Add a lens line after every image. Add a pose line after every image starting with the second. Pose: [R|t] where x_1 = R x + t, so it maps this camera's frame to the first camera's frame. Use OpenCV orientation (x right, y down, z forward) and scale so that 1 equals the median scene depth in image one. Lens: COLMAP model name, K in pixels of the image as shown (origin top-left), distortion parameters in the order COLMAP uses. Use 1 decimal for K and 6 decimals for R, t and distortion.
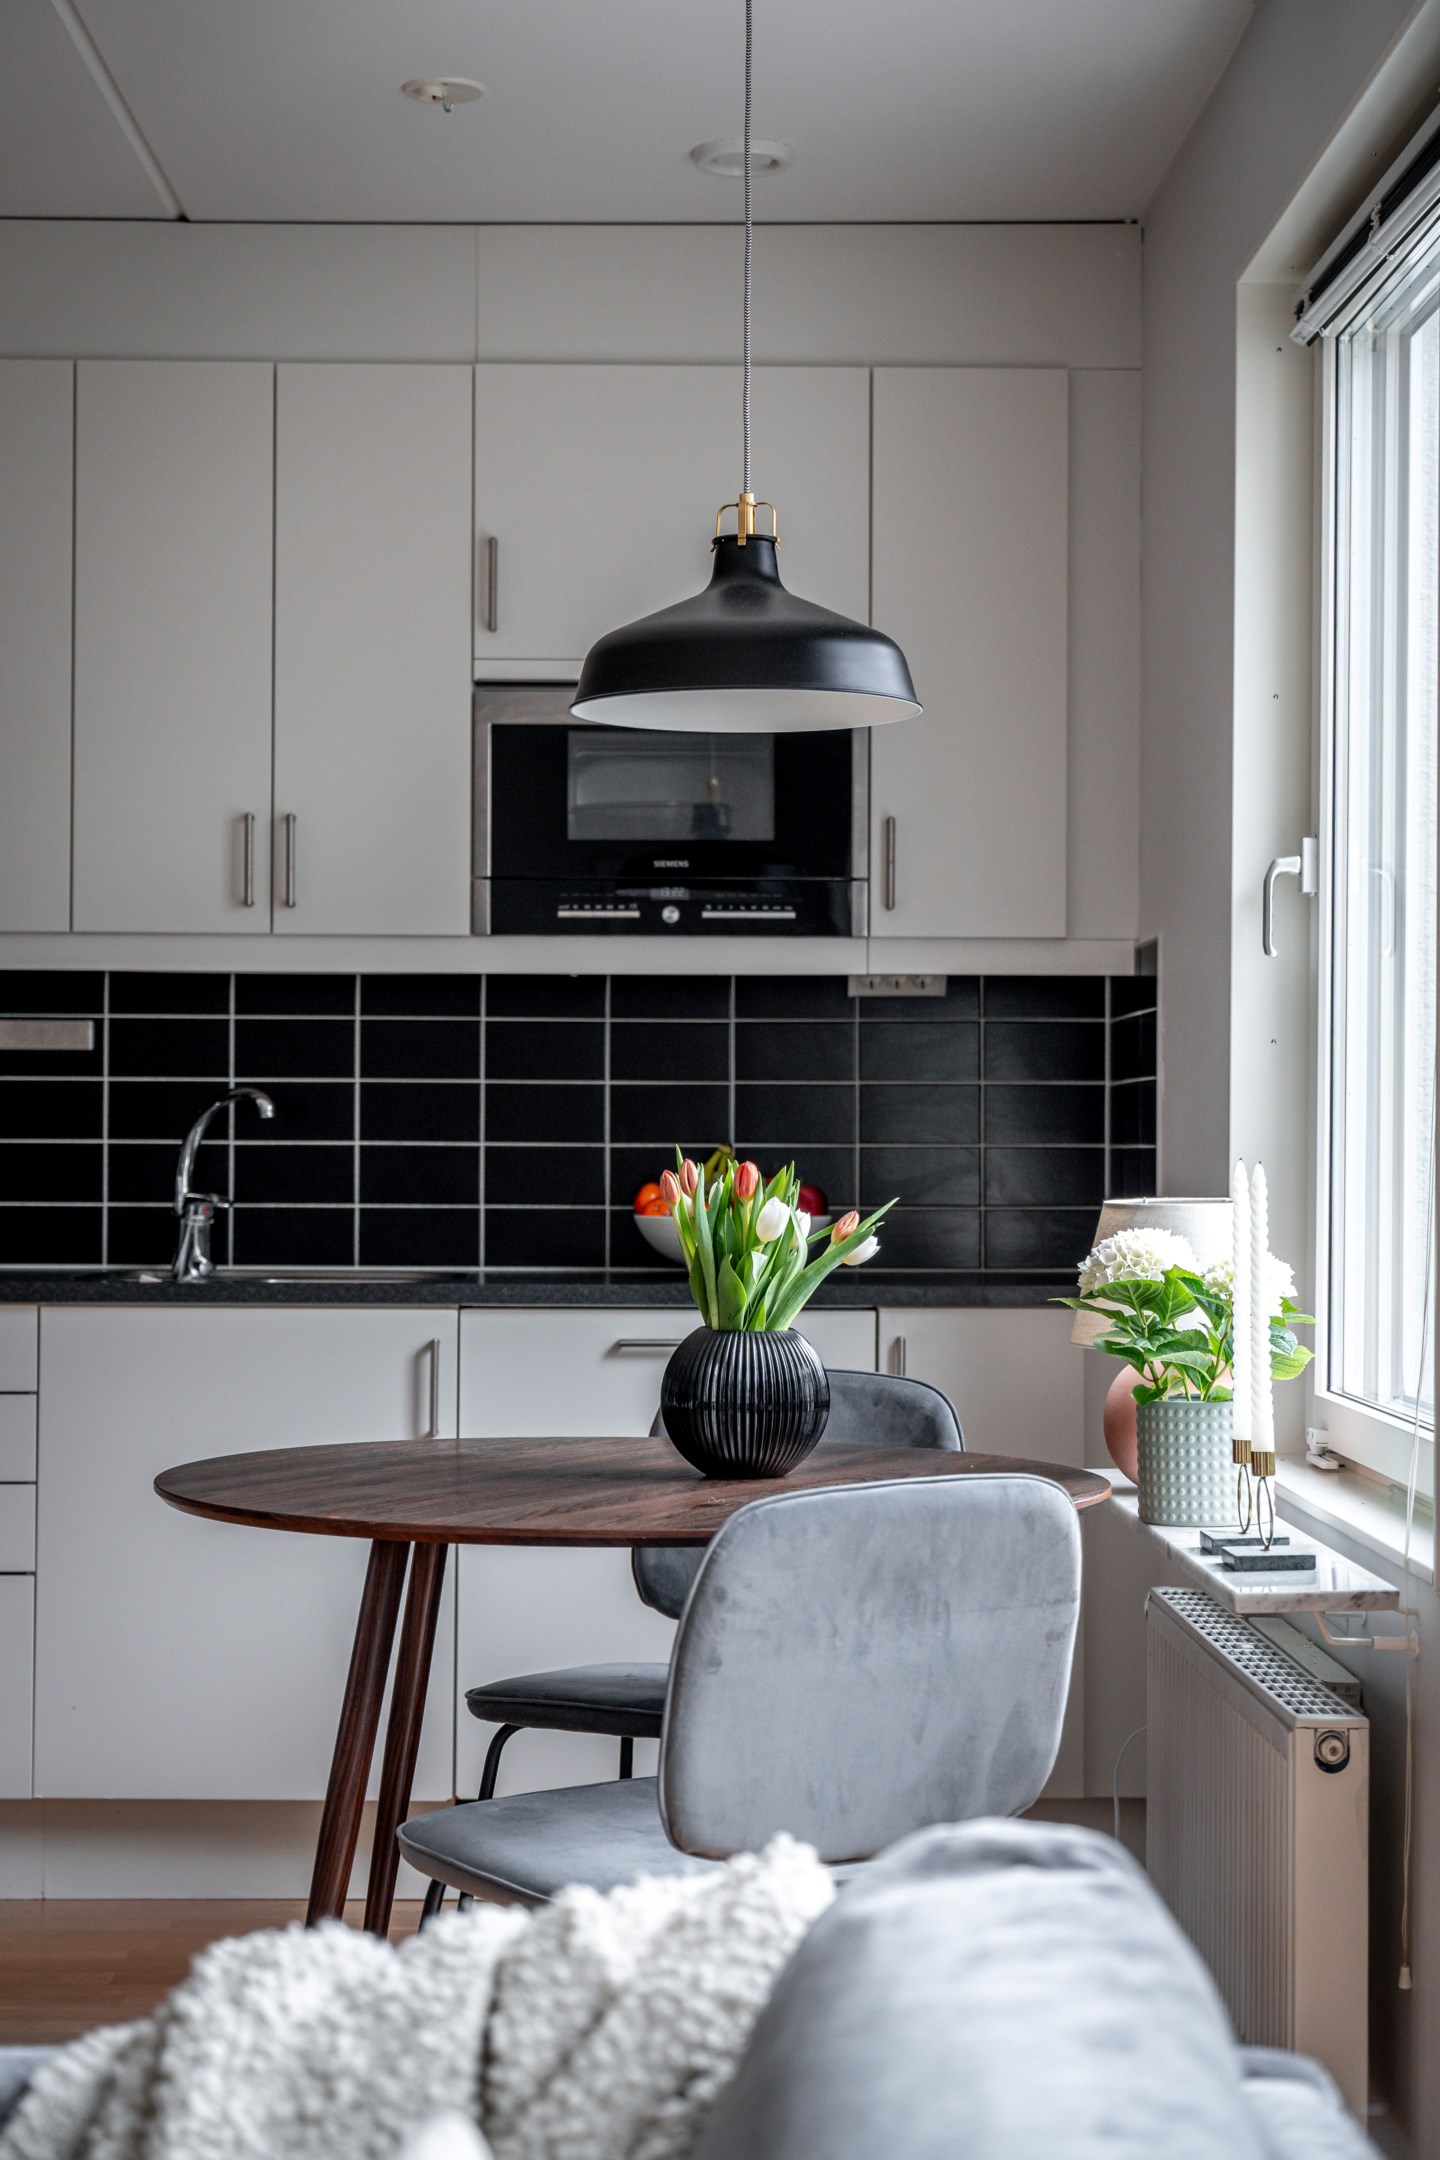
lens RADIAL K [[3569.5, 0, 725.4], [0, 3569.5, 1085.4], [0, 0, 1]] dist [0.025464, 0.000000]
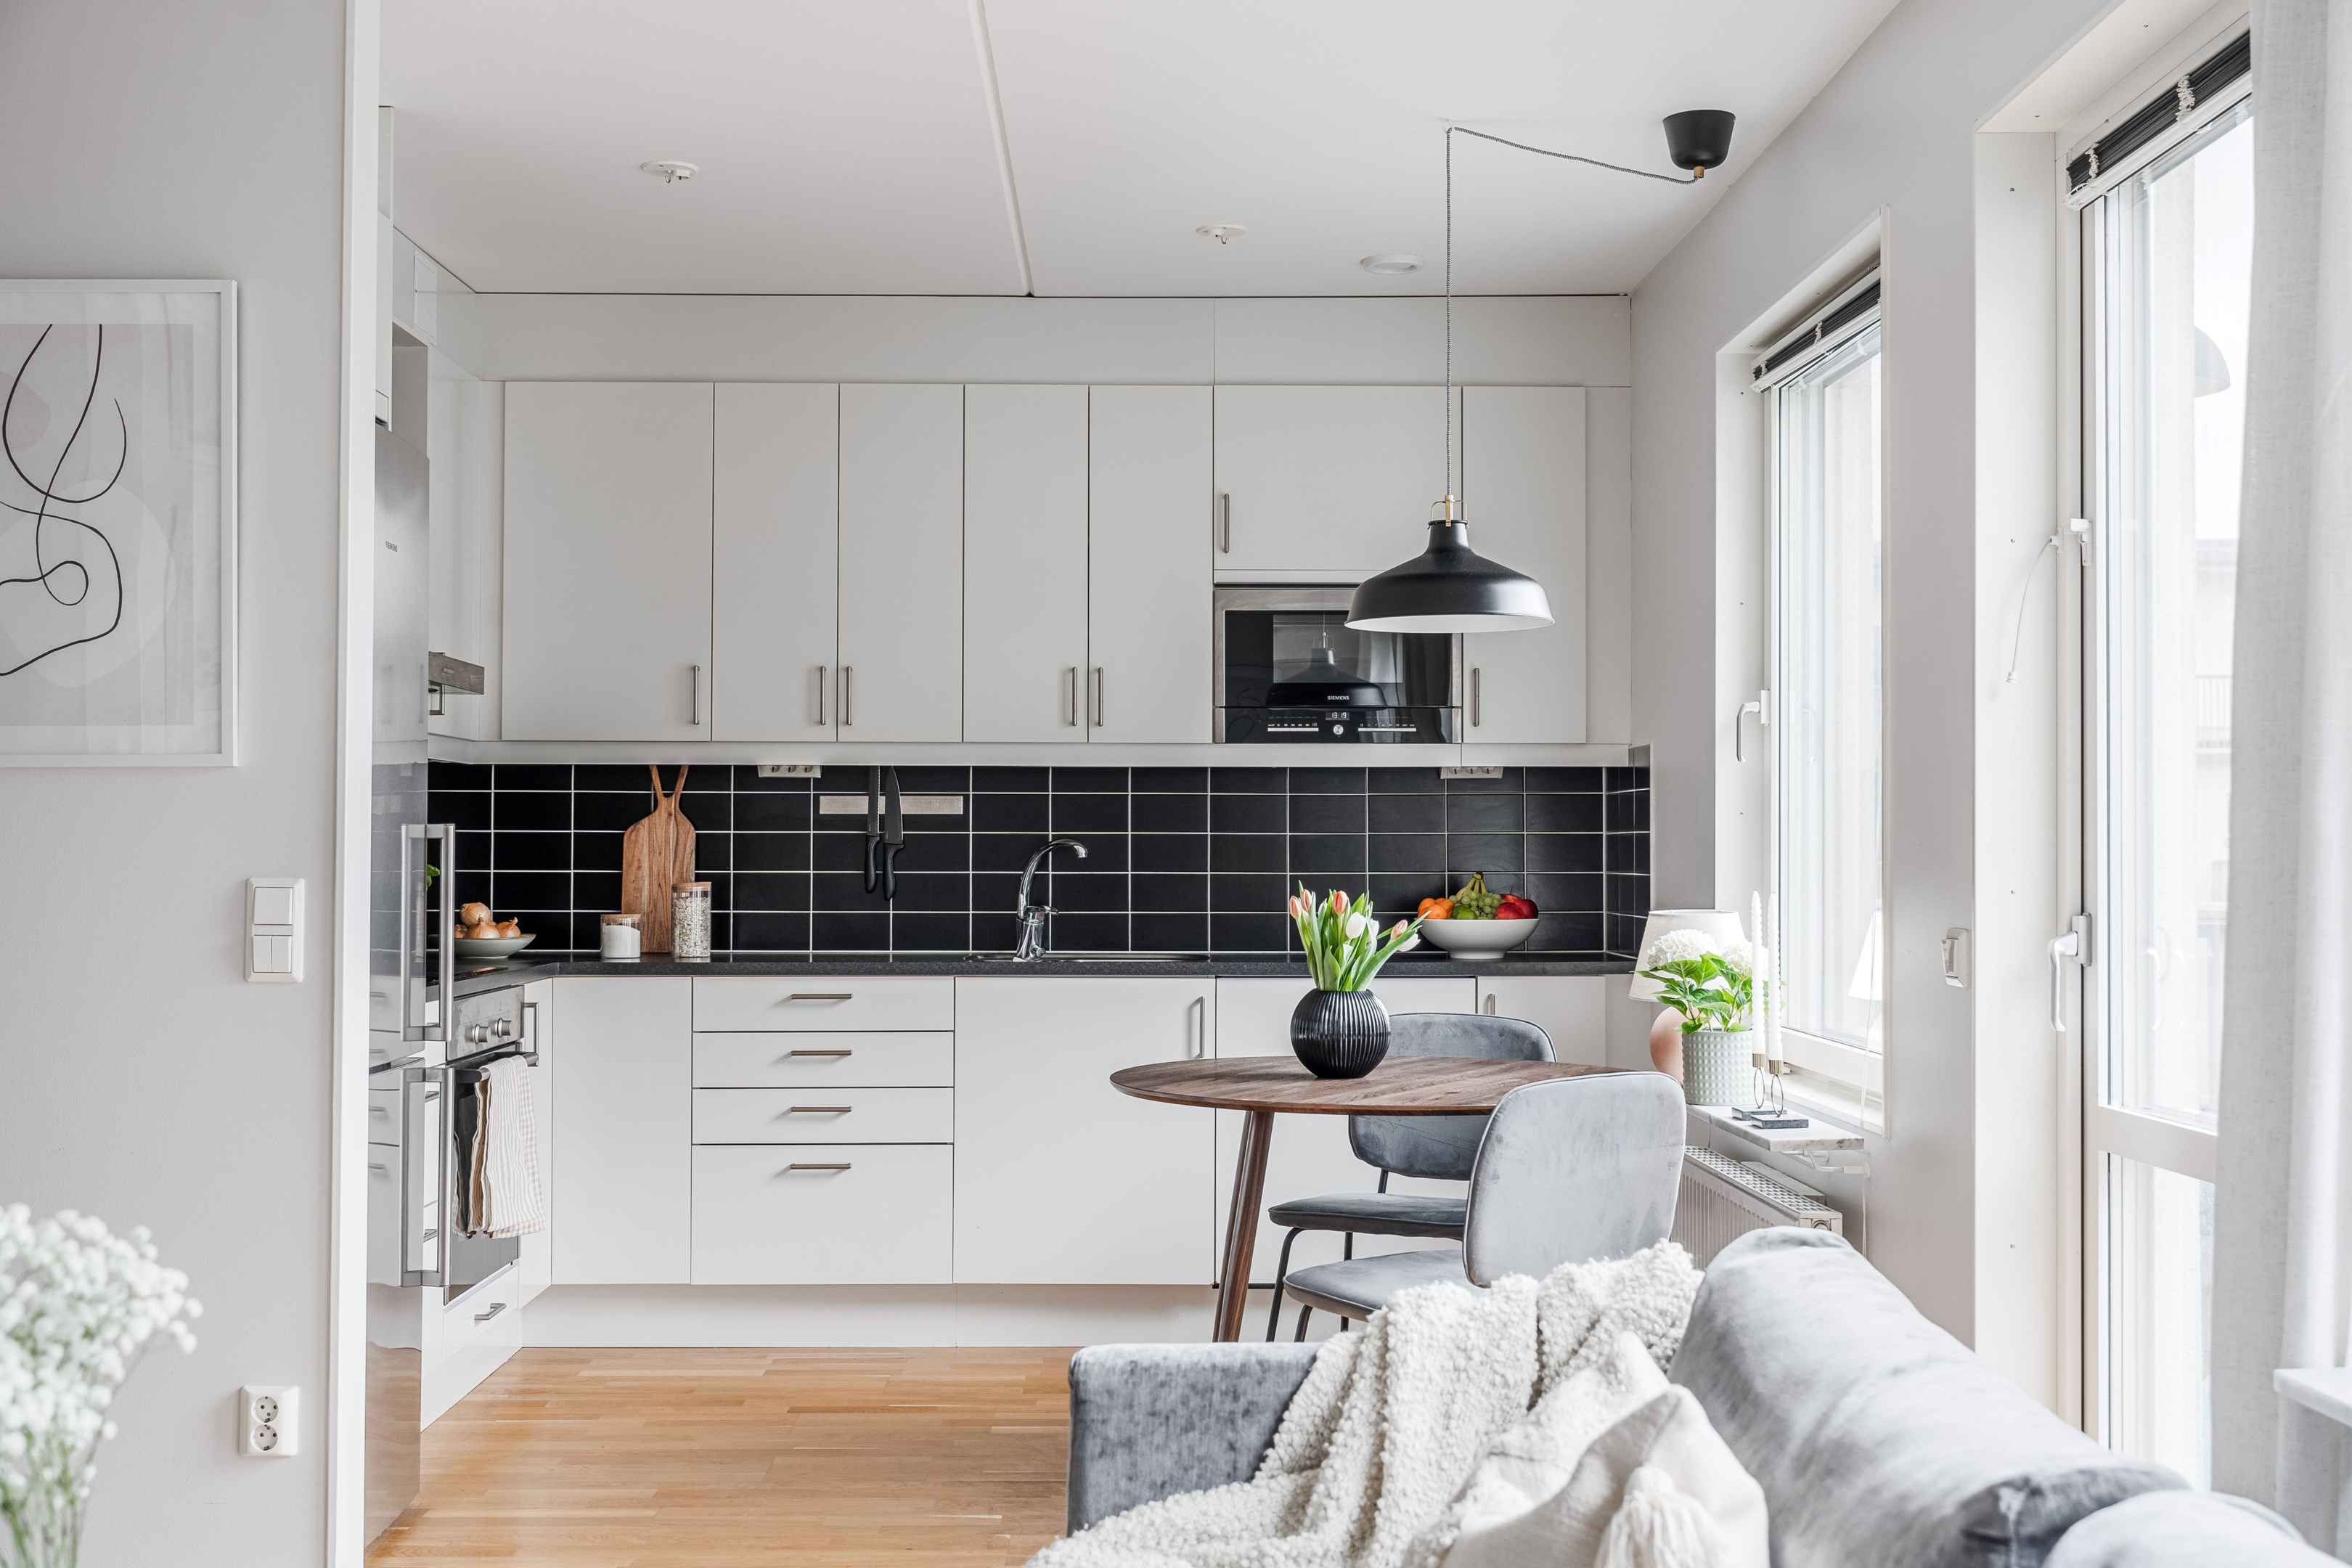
lens RADIAL K [[2636.9, 0, 1167.2], [0, 2636.9, 792.5], [0, 0, 1]] dist [-0.002345, 0.000000]
pose [[0.999992, -0.003166, 0.002548, -0.099257], [0.003182, 0.999975, -0.006265, -0.013344], [-0.002528, 0.006273, 0.999977, -0.185593]]
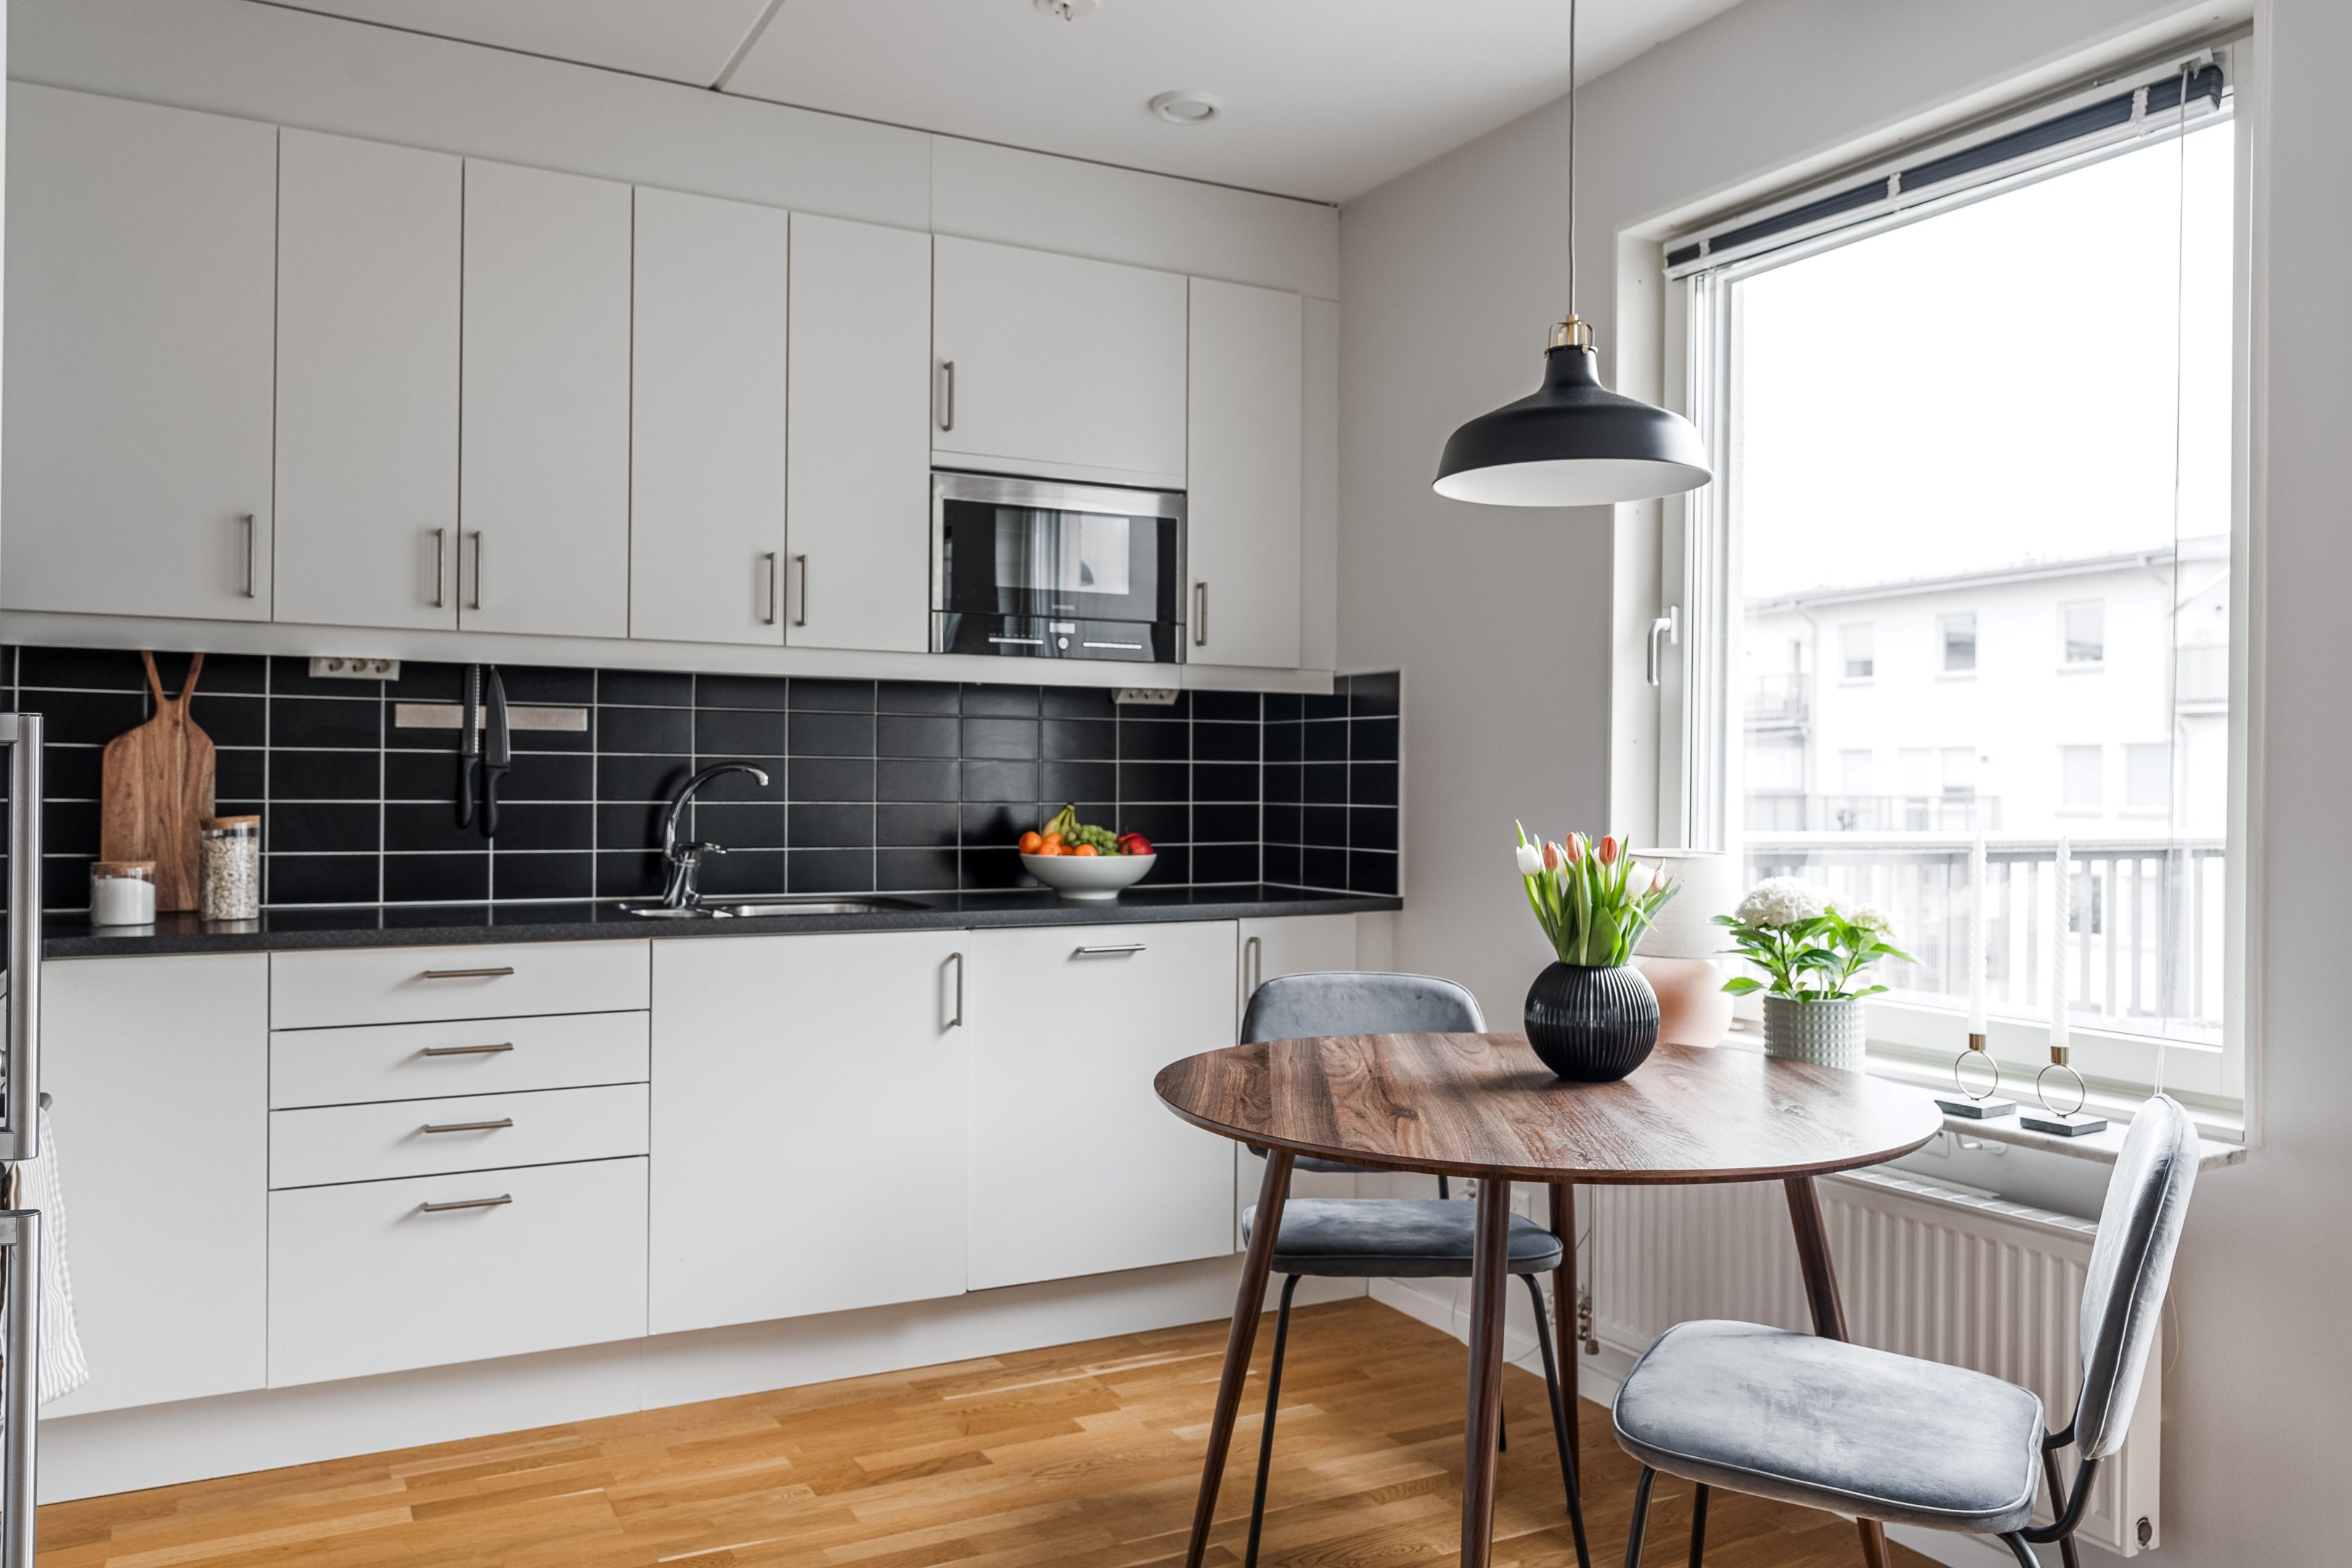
lens RADIAL K [[1758.0, 0, 1185.0], [0, 1758.0, 780.3], [0, 0, 1]] dist [-0.004209, -0.005285]
pose [[0.883646, 0.003511, 0.468143, -0.313622], [-0.010785, 0.999859, 0.012859, -0.003044], [-0.468032, -0.016412, 0.883559, 0.377113]]
